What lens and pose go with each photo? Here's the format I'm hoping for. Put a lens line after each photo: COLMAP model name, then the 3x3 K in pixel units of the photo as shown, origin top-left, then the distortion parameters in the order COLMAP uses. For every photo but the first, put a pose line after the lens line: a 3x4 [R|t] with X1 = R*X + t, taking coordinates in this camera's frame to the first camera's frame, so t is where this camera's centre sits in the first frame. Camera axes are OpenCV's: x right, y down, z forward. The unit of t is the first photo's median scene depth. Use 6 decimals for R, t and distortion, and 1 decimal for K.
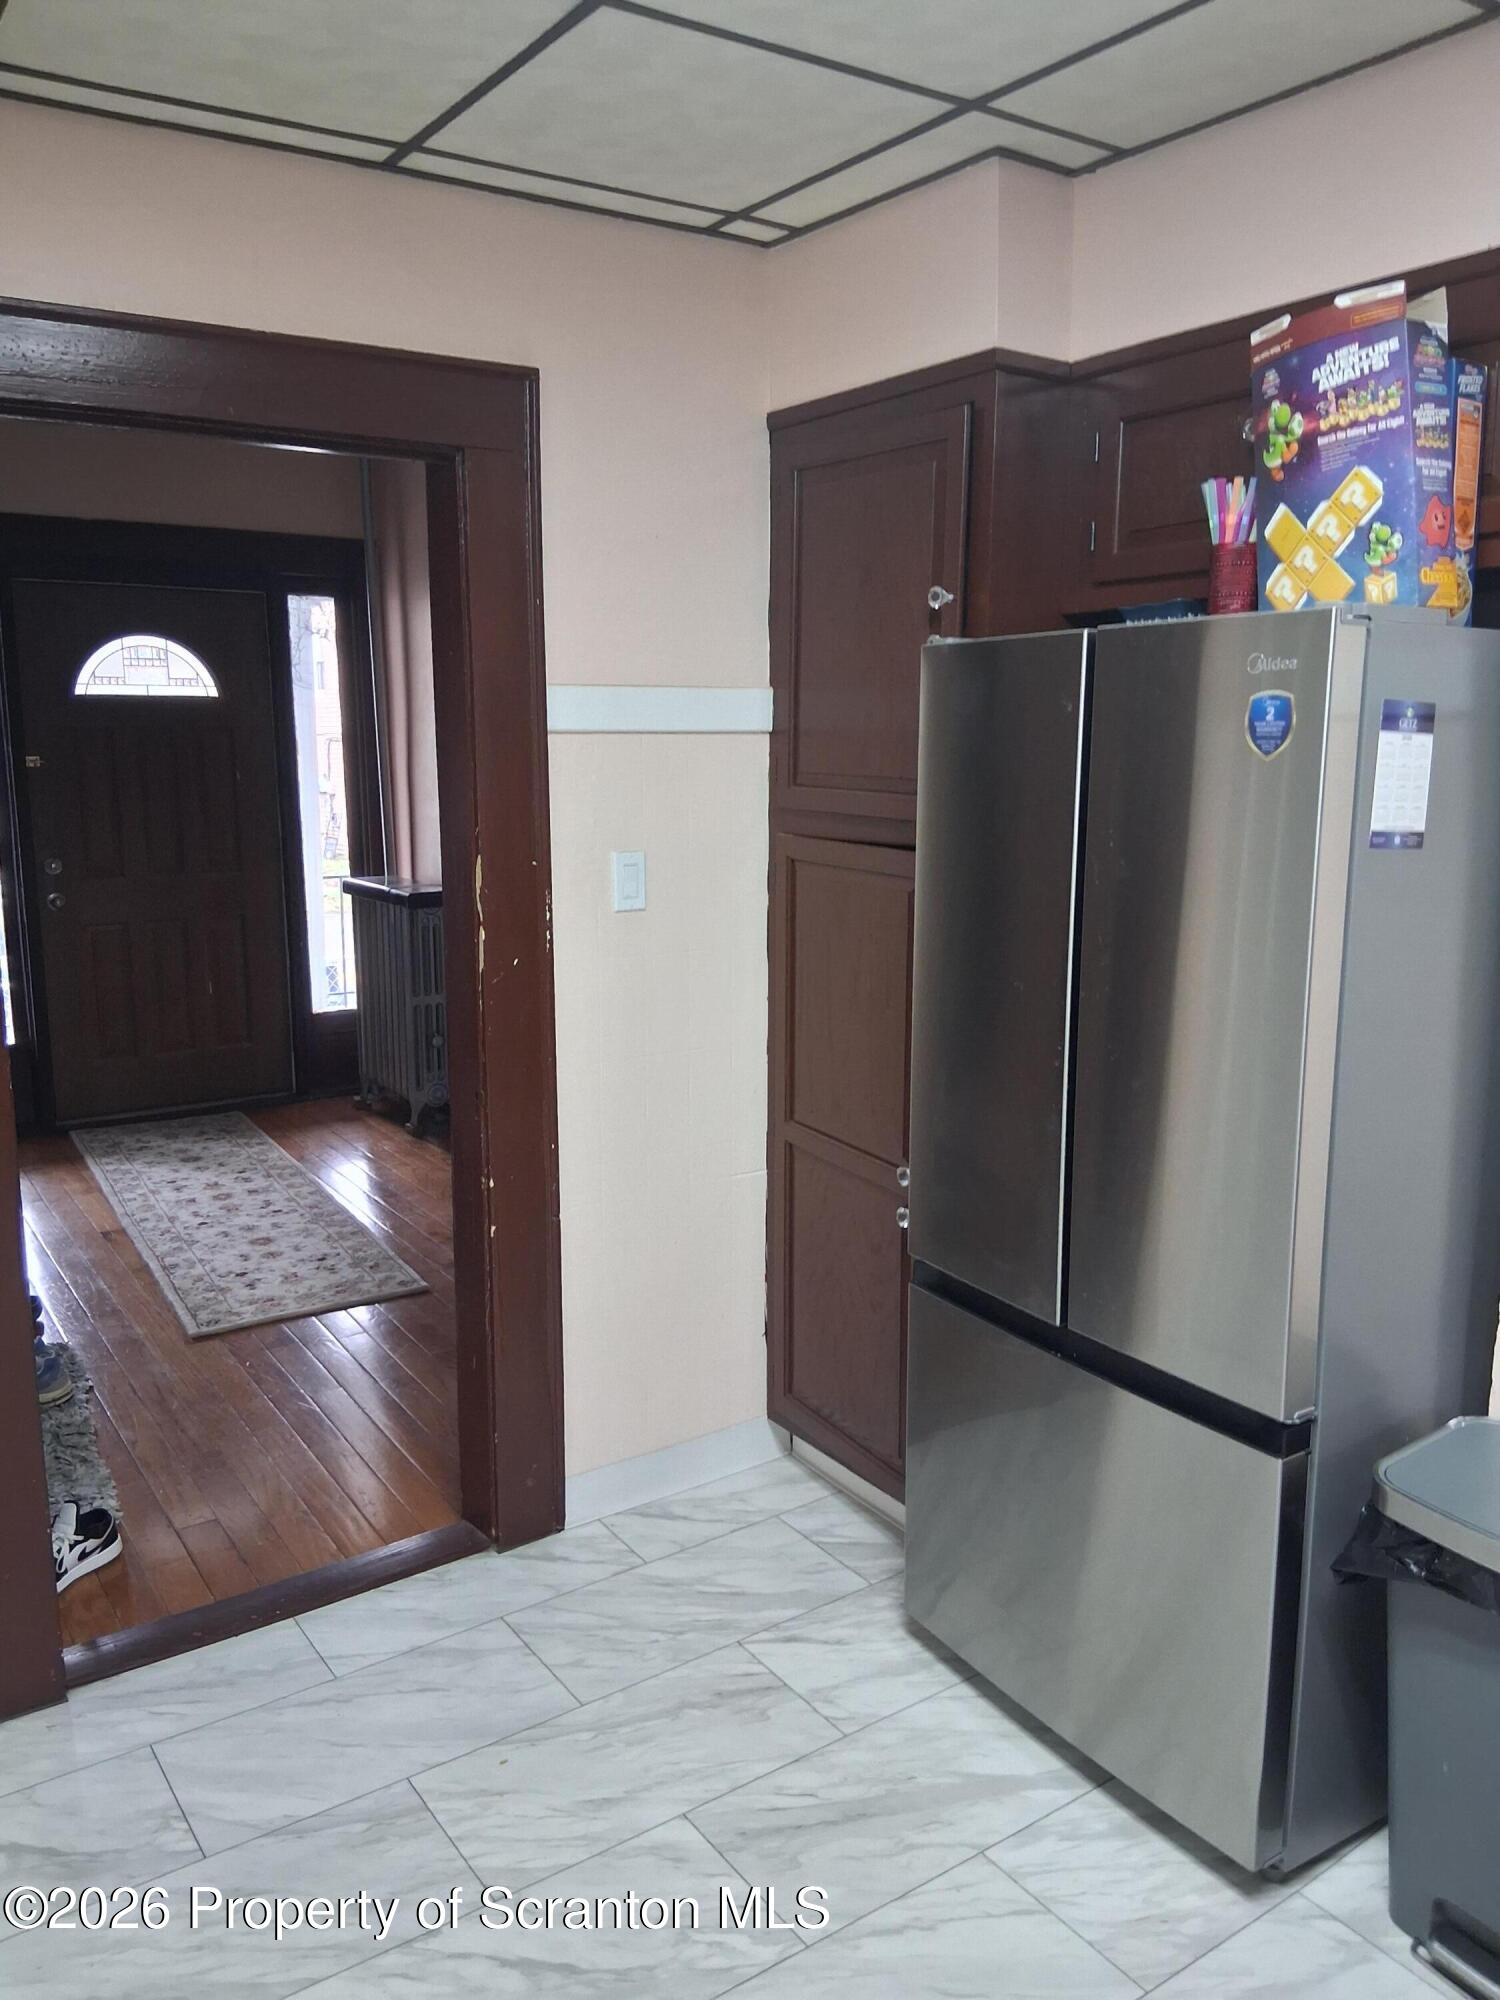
lens RADIAL K [[1532.3, 0, 750.0], [0, 1532.3, 1000.0], [0, 0, 1]] dist [0.082176, -0.138852]
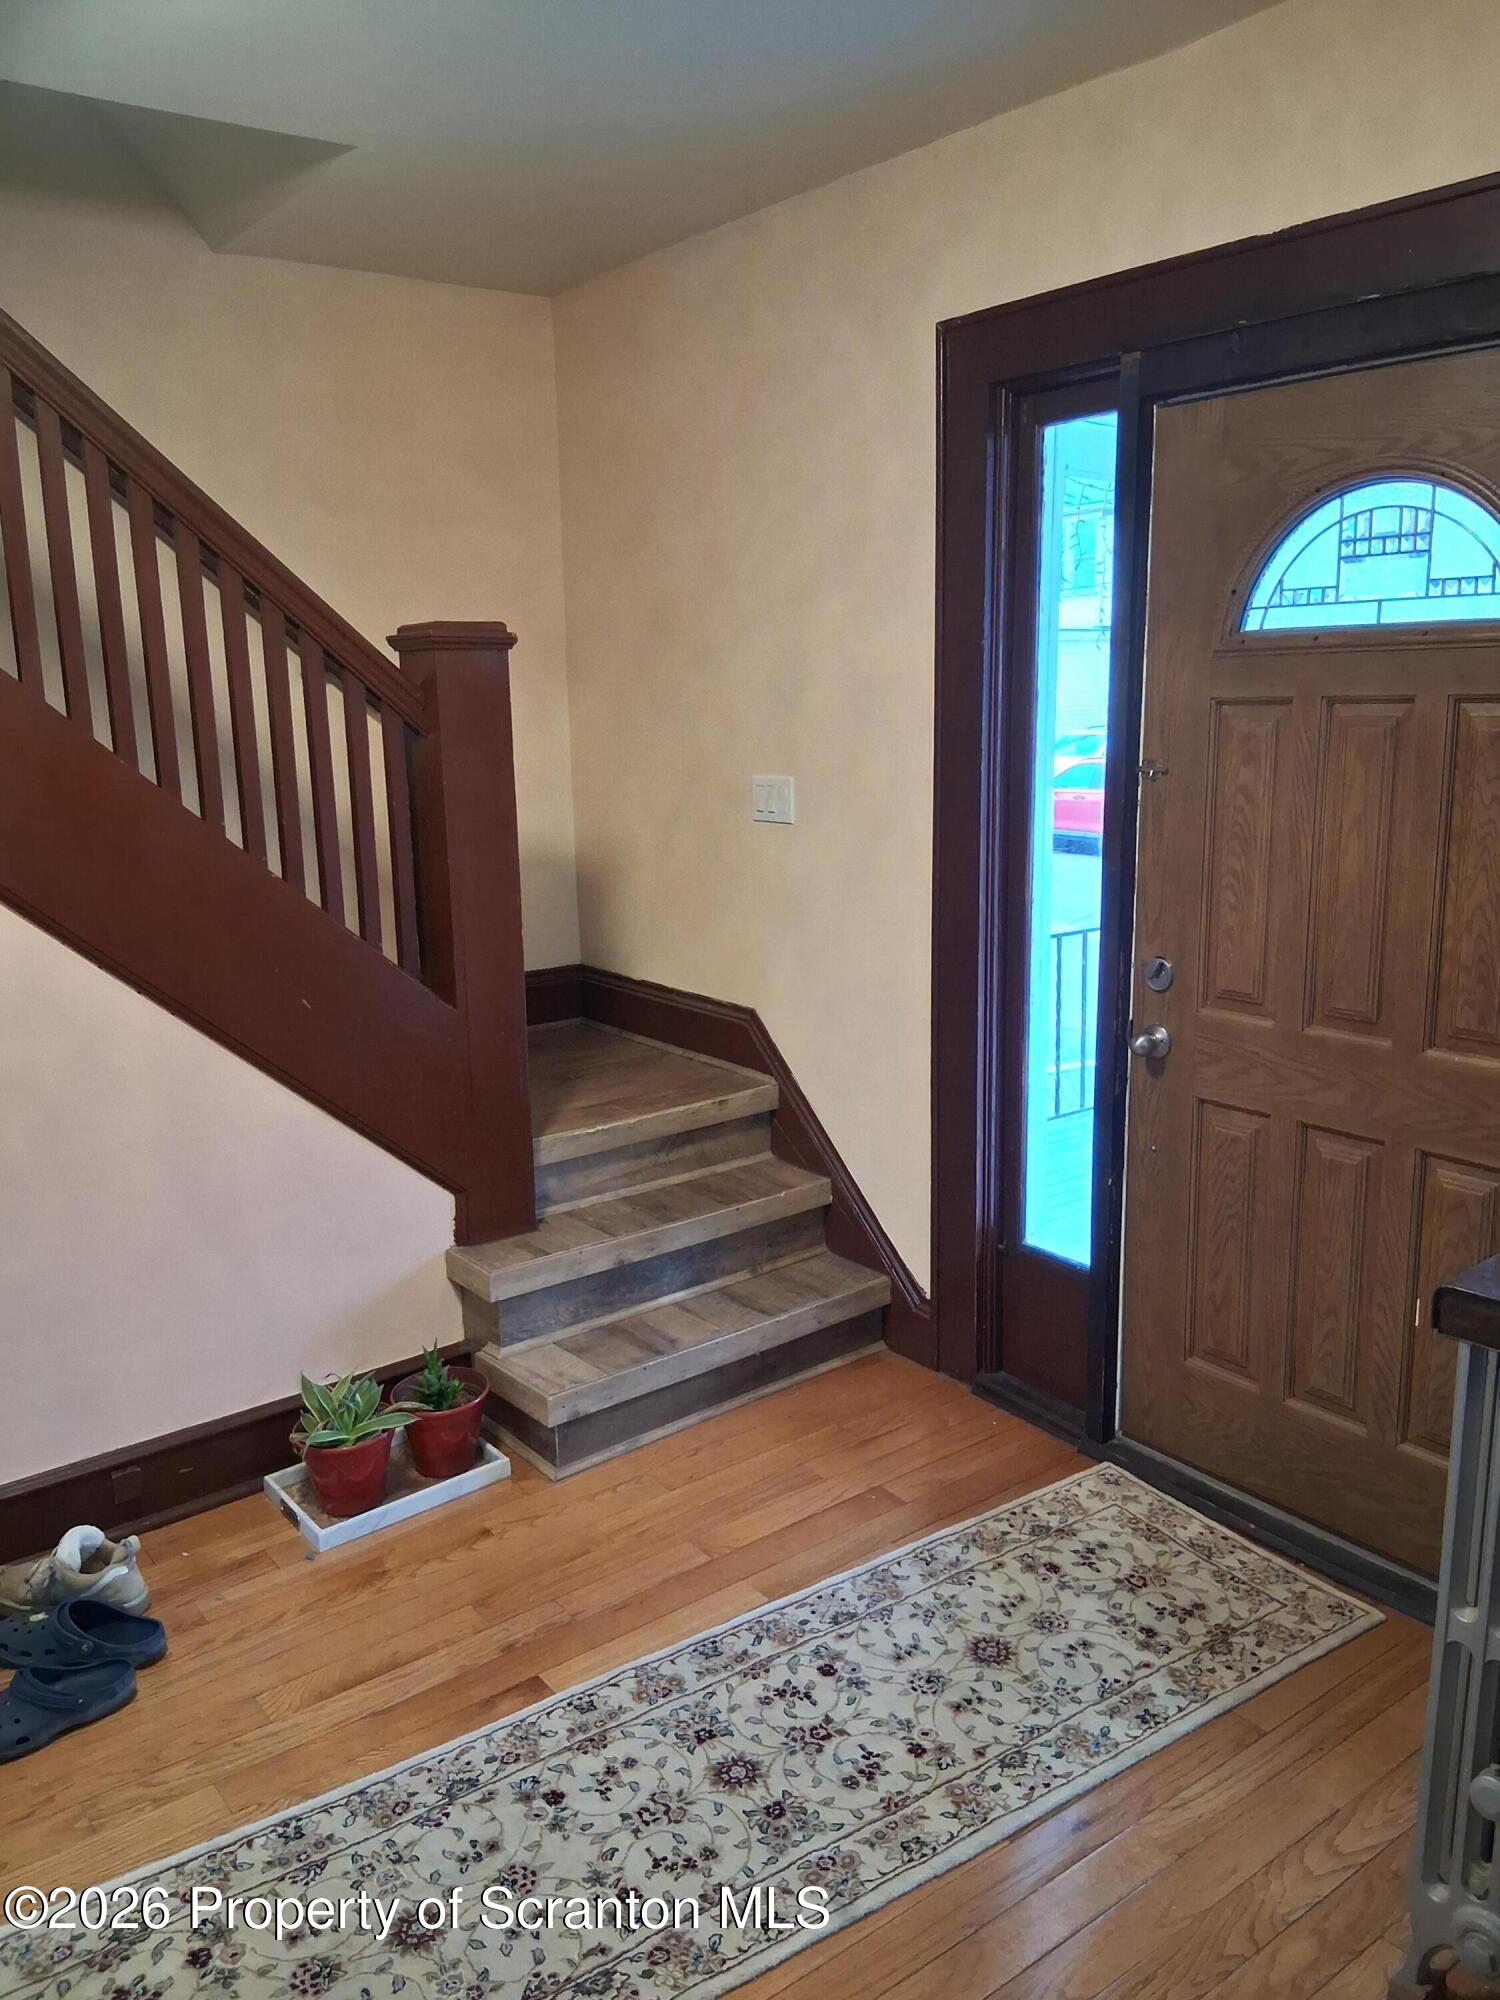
lens RADIAL K [[1532.3, 0, 750.0], [0, 1532.3, 1000.0], [0, 0, 1]] dist [0.082176, -0.138852]
pose [[0.043985, 0.202244, -0.978347, 0.044534], [-0.160107, 0.968064, 0.192920, -0.156122], [0.986119, 0.148154, 0.074961, 0.838889]]
